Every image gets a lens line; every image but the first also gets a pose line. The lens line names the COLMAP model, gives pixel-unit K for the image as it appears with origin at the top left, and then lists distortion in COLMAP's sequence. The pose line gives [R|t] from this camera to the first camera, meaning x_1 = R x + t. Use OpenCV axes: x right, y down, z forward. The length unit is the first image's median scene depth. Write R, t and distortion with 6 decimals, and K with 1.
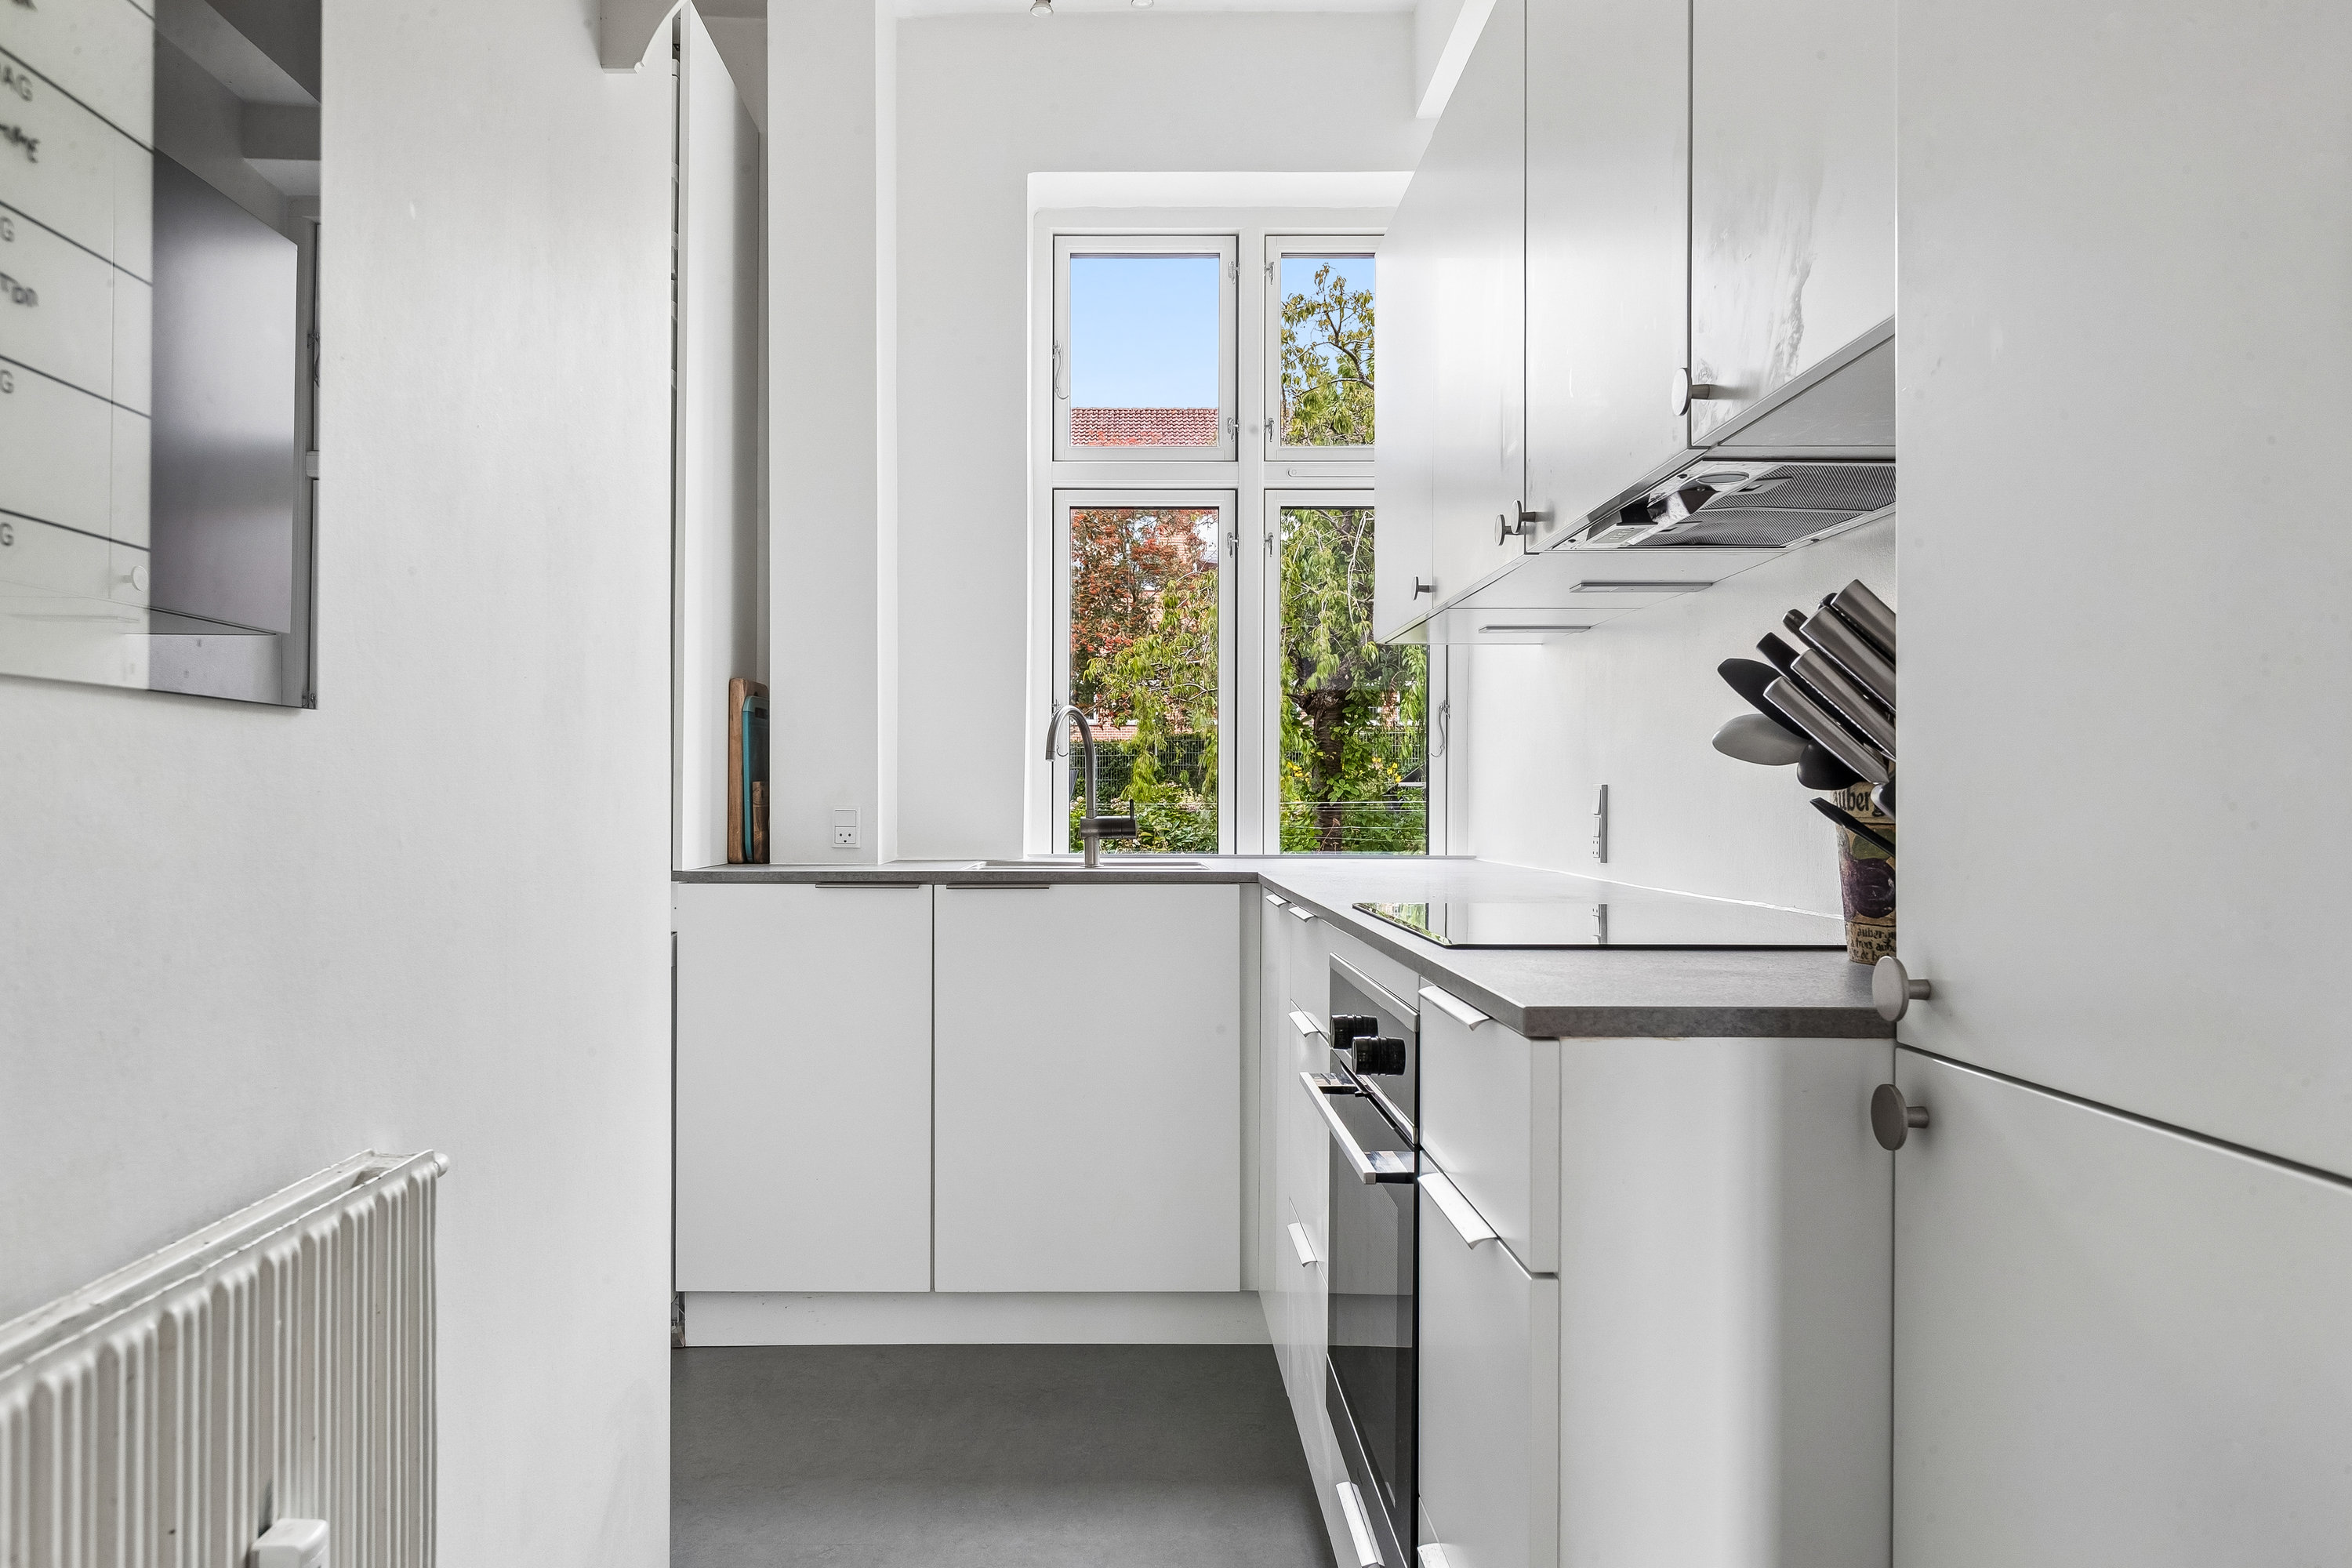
lens RADIAL K [[1564.8, 0, 1164.2], [0, 1564.8, 795.7], [0, 0, 1]] dist [0.005385, -0.006714]
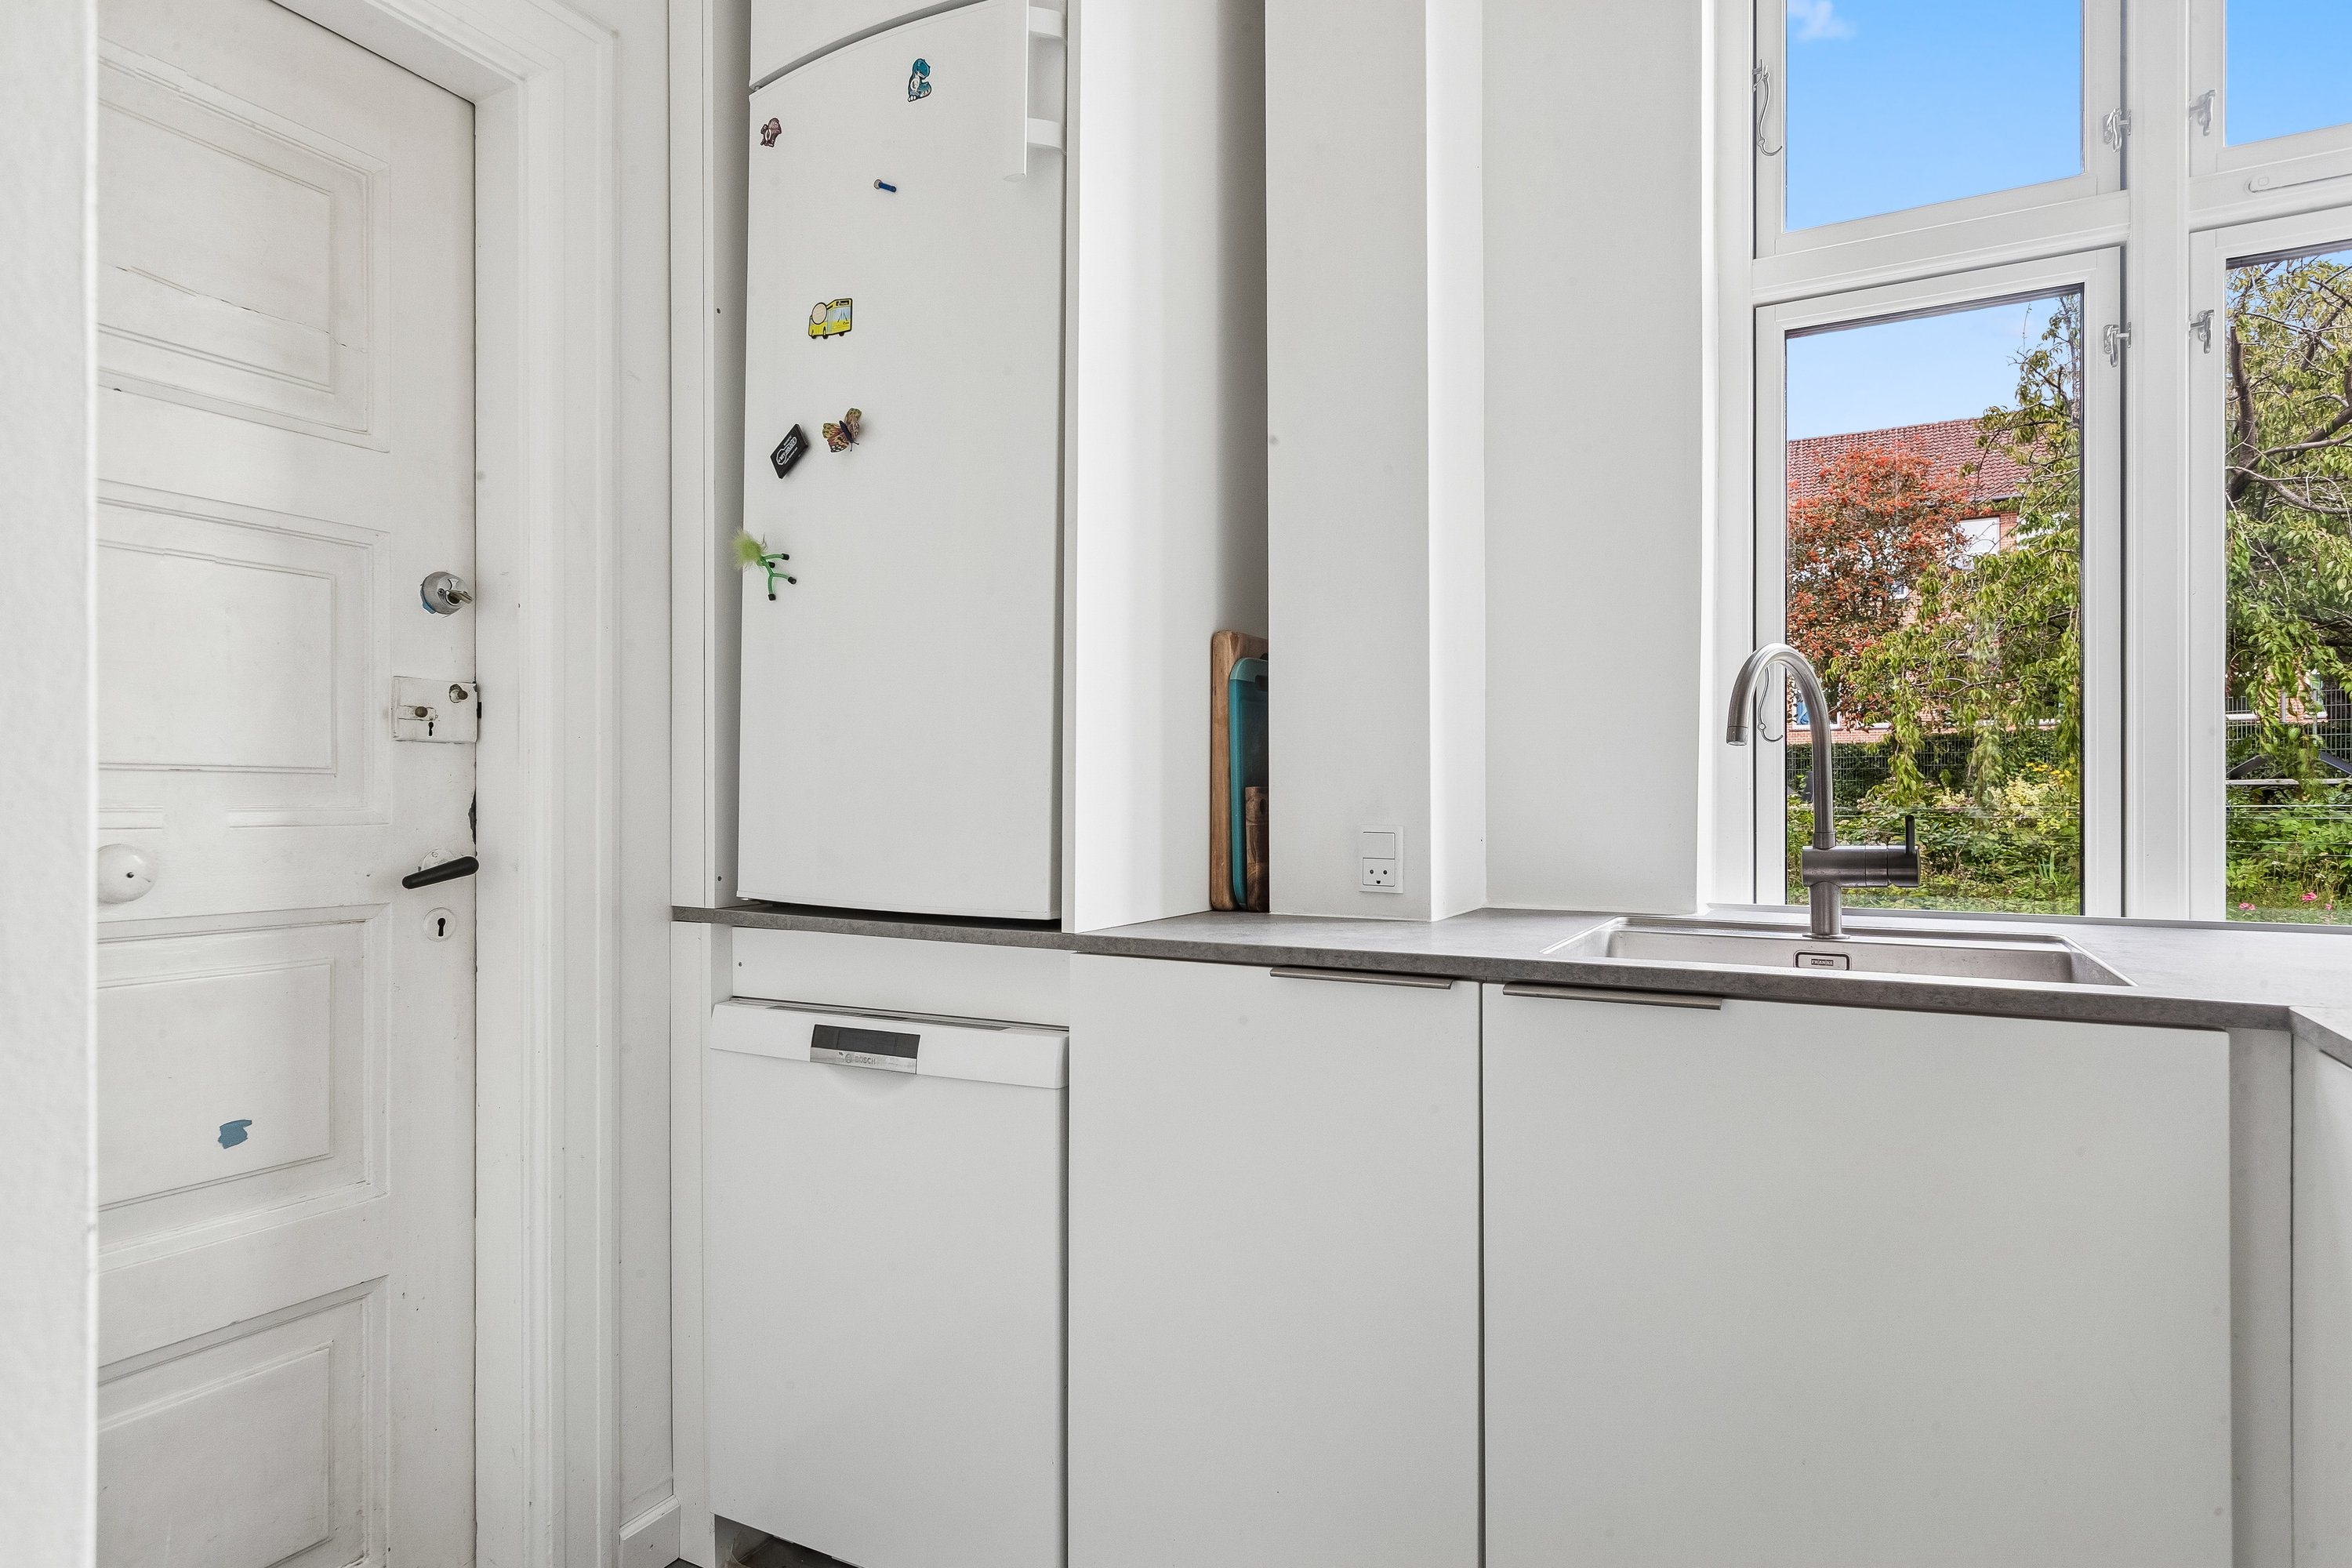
lens RADIAL K [[1269.7, 0, 1164.3], [0, 1269.7, 793.1], [0, 0, 1]] dist [0.000556, -0.001352]
pose [[0.860559, -0.003624, -0.509338, -0.020215], [0.002391, 0.999992, -0.003075, -0.004836], [0.509345, 0.001428, 0.860561, 0.522750]]
